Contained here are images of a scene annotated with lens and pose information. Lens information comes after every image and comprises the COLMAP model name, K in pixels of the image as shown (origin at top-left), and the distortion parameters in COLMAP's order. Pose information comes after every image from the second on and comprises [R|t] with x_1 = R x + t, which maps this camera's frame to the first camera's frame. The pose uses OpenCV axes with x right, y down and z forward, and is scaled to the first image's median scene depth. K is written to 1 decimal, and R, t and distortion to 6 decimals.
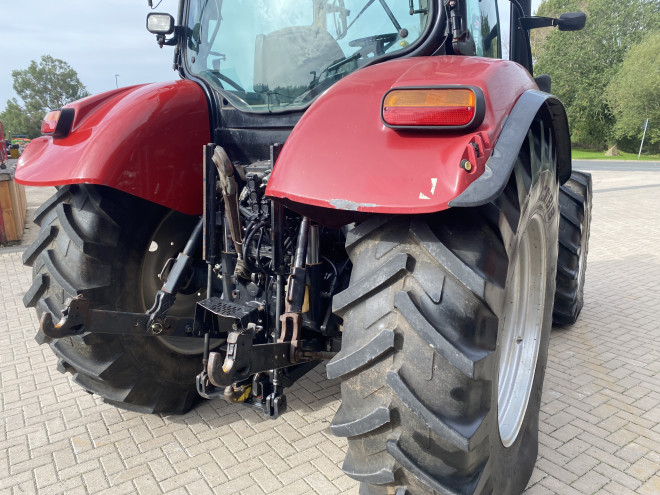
lens RADIAL K [[505.3, 0, 331.0], [0, 505.3, 246.9], [0, 0, 1]] dist [0.003058, 0.002267]
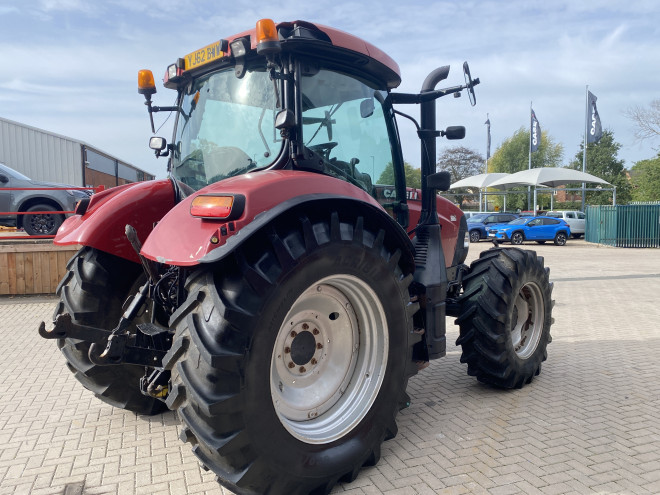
lens RADIAL K [[504.9, 0, 330.1], [0, 504.9, 240.0], [0, 0, 1]] dist [0.006095, -0.001535]
pose [[0.969537, 0.027784, -0.243363, 0.547571], [-0.064508, 0.987434, -0.144263, 0.033480], [0.236297, 0.155567, 0.959147, -0.295398]]
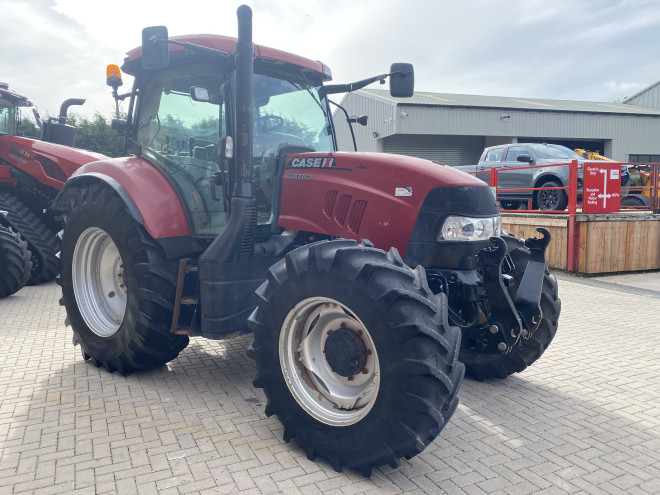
lens RADIAL K [[505.3, 0, 331.0], [0, 505.3, 246.9], [0, 0, 1]] dist [0.003058, 0.002267]
pose [[-0.135306, 0.121658, -0.983306, 1.805681], [-0.200139, 0.968619, 0.147381, -0.380682], [0.970380, 0.216740, -0.106712, 1.676925]]
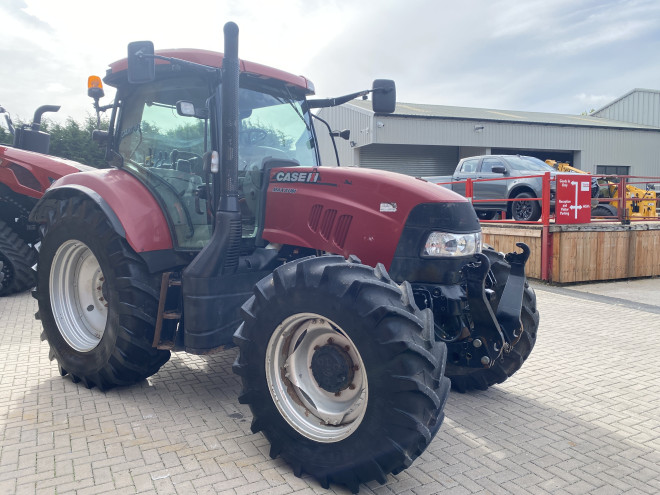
lens RADIAL K [[505.5, 0, 331.3], [0, 505.5, 241.6], [0, 0, 1]] dist [0.004102, -0.000612]
pose [[-0.087325, 0.097861, -0.991361, 1.818049], [-0.207924, 0.971454, 0.114211, -0.396871], [0.974239, 0.216101, -0.064484, 1.648538]]
